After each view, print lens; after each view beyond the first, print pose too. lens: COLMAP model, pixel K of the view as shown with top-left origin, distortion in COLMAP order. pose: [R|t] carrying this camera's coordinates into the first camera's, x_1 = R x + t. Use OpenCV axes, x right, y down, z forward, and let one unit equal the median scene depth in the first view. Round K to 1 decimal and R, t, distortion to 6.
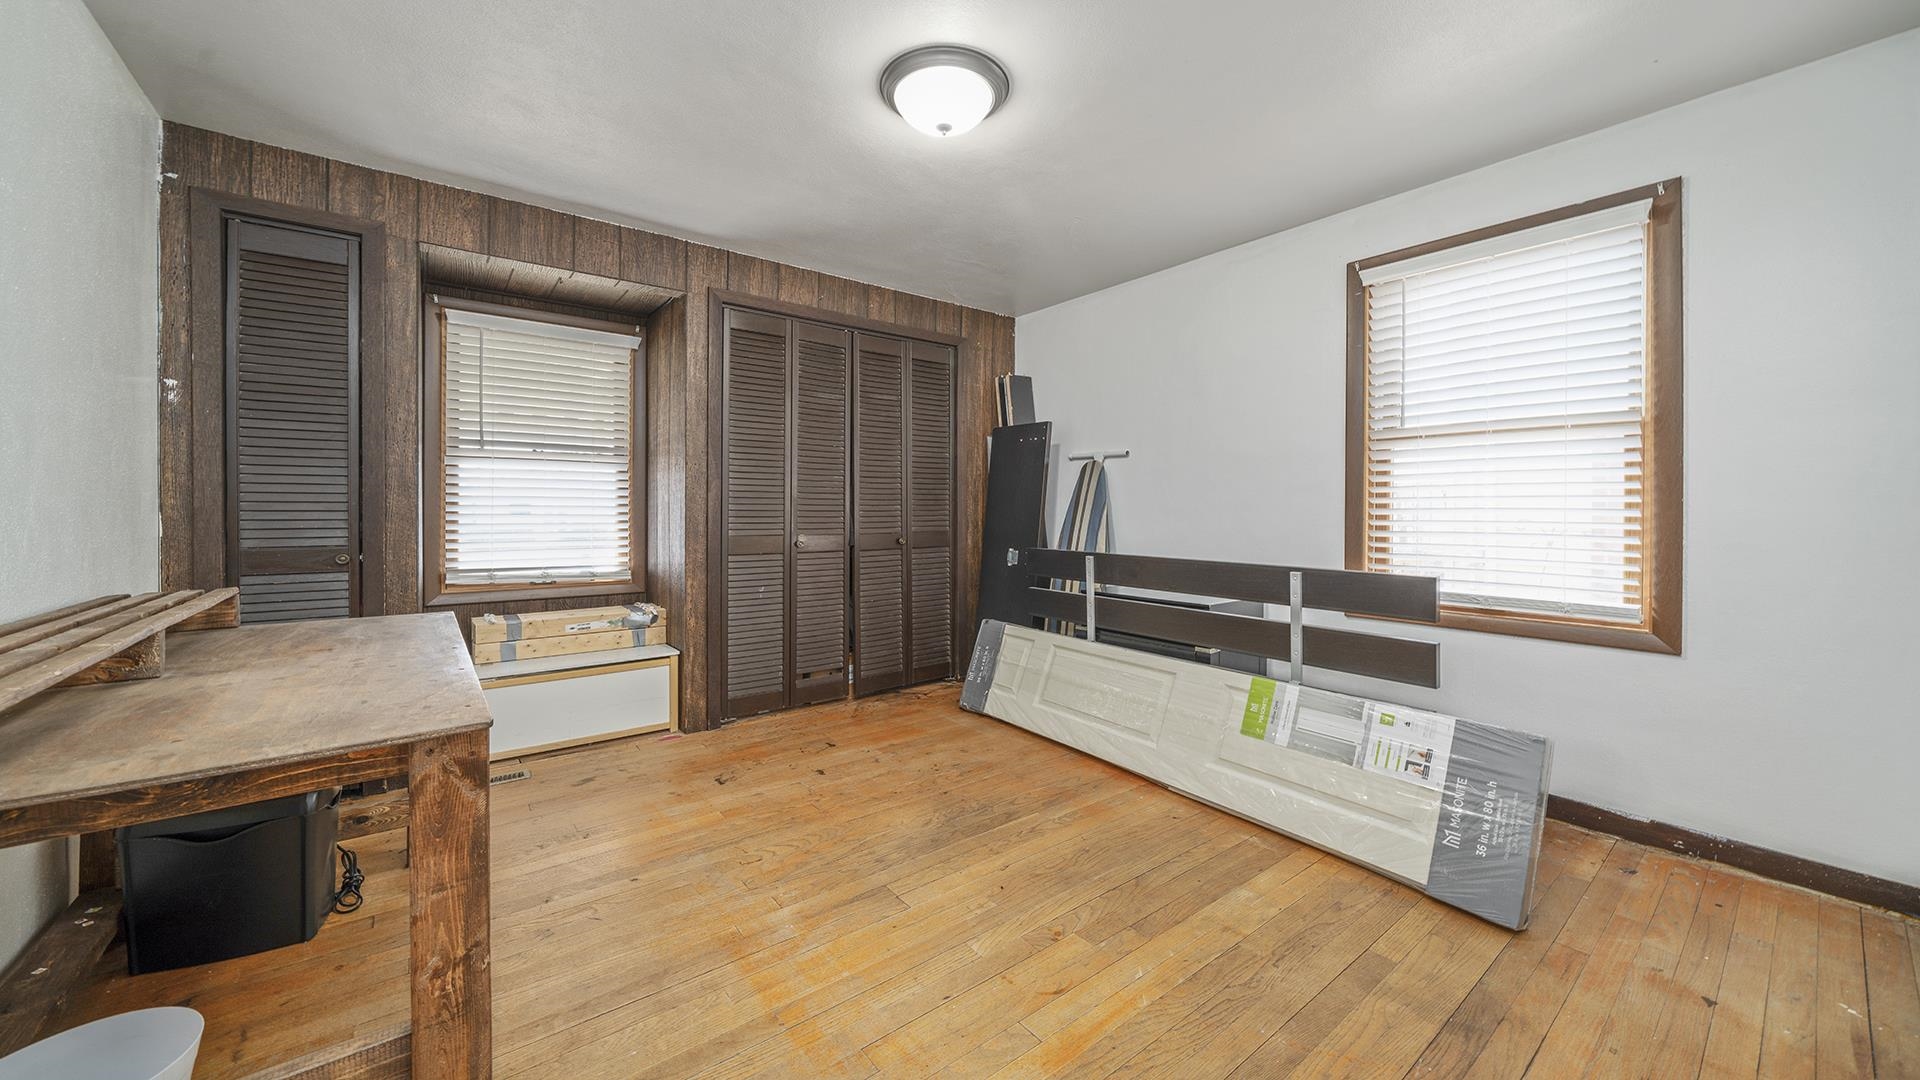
lens RADIAL K [[695.9, 0, 954.1], [0, 695.9, 507.8], [0, 0, 1]] dist [-0.000533, -0.000018]
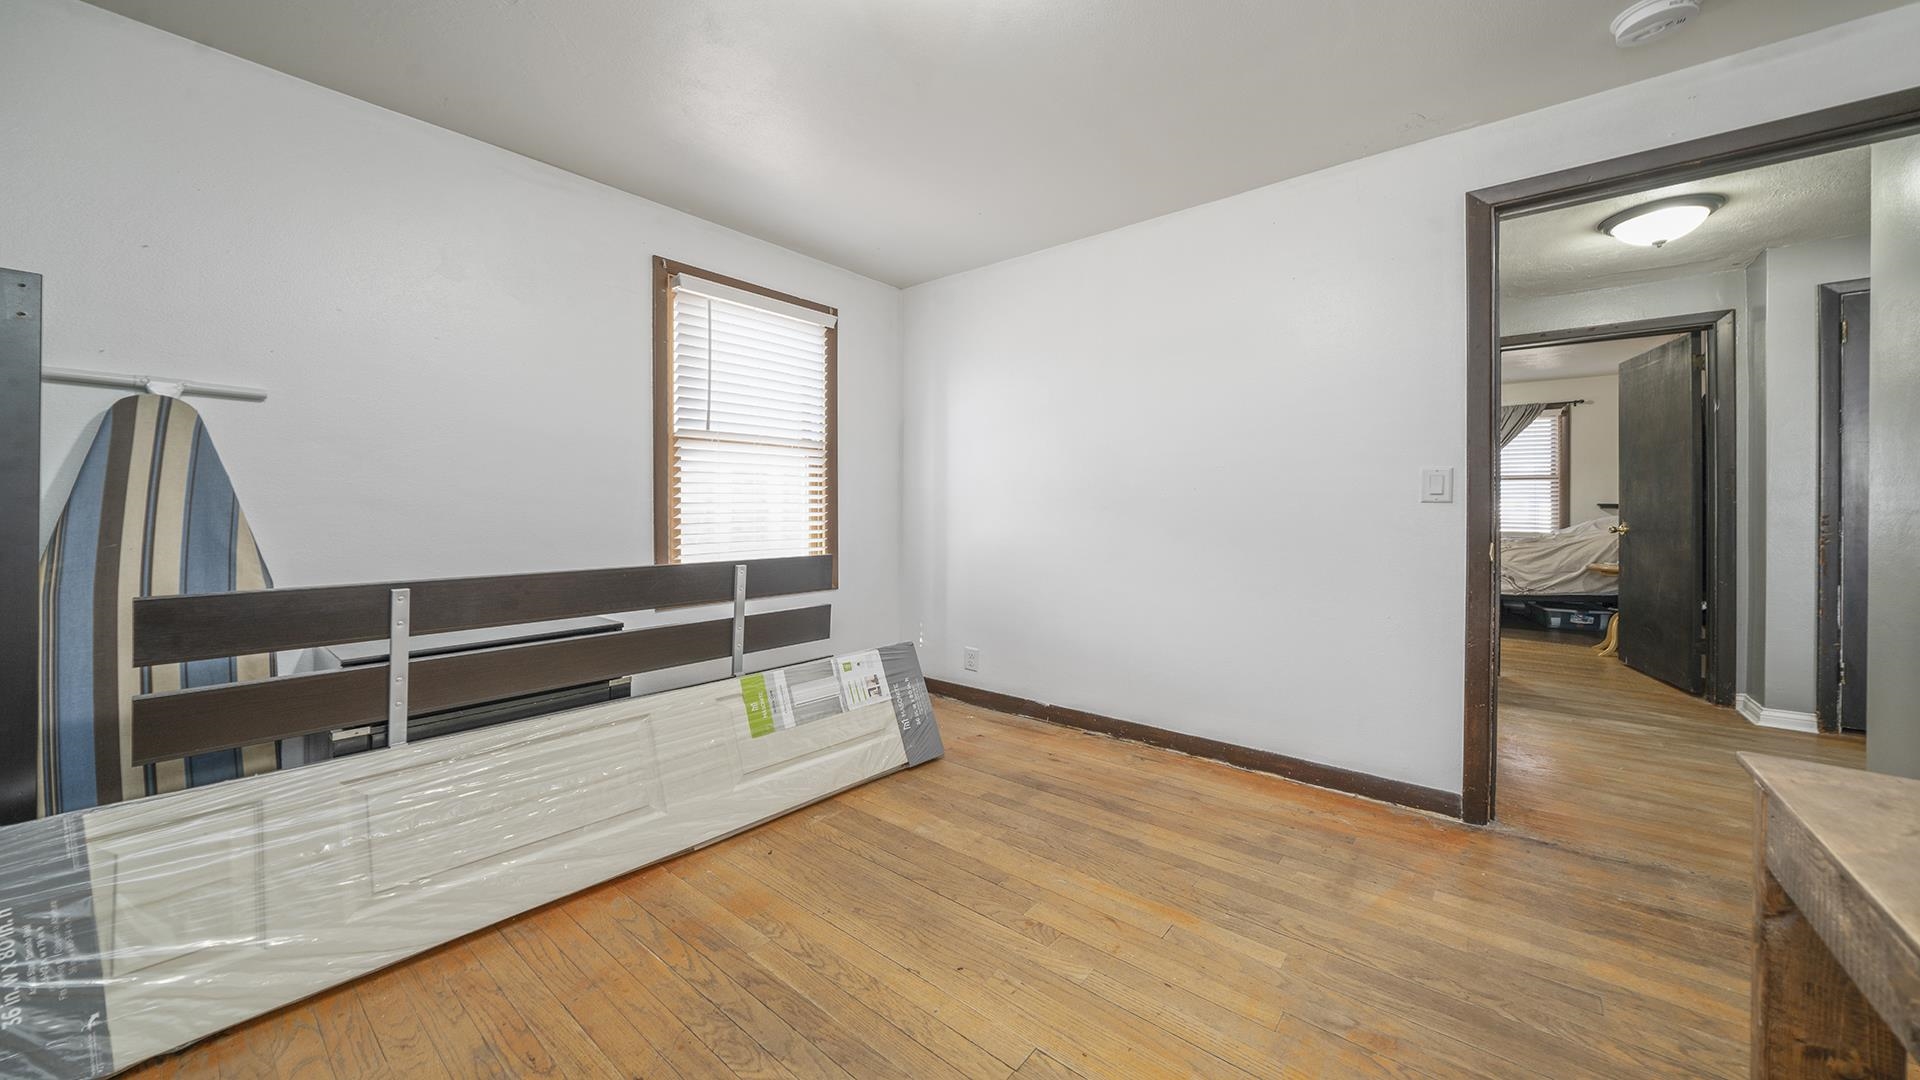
lens RADIAL K [[675.6, 0, 956.7], [0, 675.6, 511.6], [0, 0, 1]] dist [-0.001385, -0.000018]
pose [[-0.223474, -0.006997, 0.974685, -0.560687], [0.001284, 0.999971, 0.007473, 0.008664], [-0.974709, 0.002922, -0.223459, 0.956624]]
